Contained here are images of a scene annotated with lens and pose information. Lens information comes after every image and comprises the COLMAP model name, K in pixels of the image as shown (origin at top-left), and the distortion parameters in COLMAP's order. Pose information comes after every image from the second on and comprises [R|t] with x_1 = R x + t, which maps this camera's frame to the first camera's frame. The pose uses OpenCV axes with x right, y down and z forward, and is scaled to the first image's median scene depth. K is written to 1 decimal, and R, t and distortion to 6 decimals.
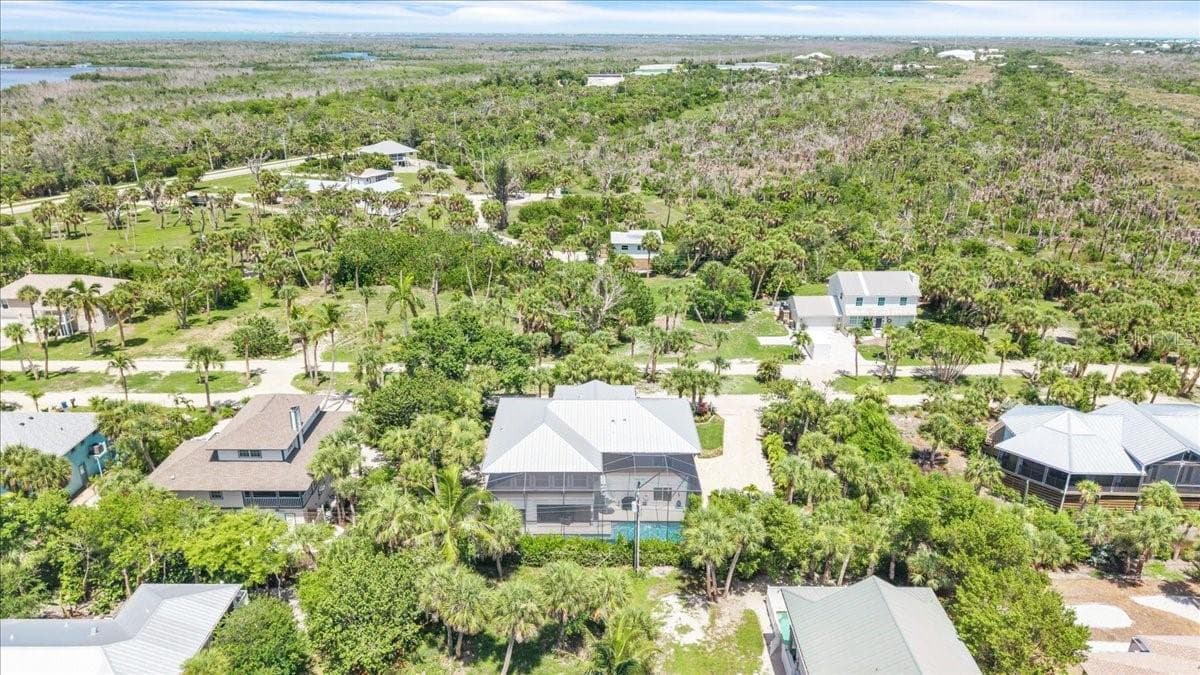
lens RADIAL K [[805.6, 0, 597.2], [0, 805.6, 343.6], [0, 0, 1]] dist [0.020795, -0.027976]
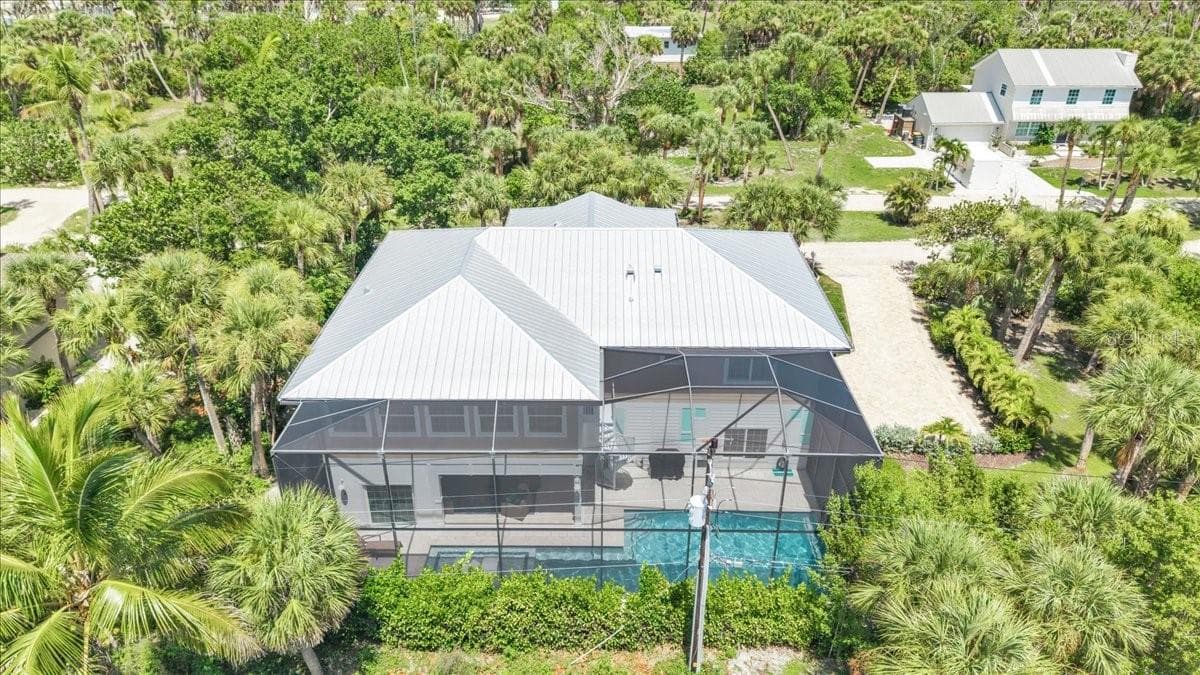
lens RADIAL K [[805.6, 0, 601.9], [0, 805.6, 340.2], [0, 0, 1]] dist [0.020795, -0.027976]
pose [[0.999942, 0.000368, -0.010725, 0.008281], [0.001020, 0.991629, 0.129116, 0.066842], [0.010683, -0.129120, 0.991571, 0.501825]]
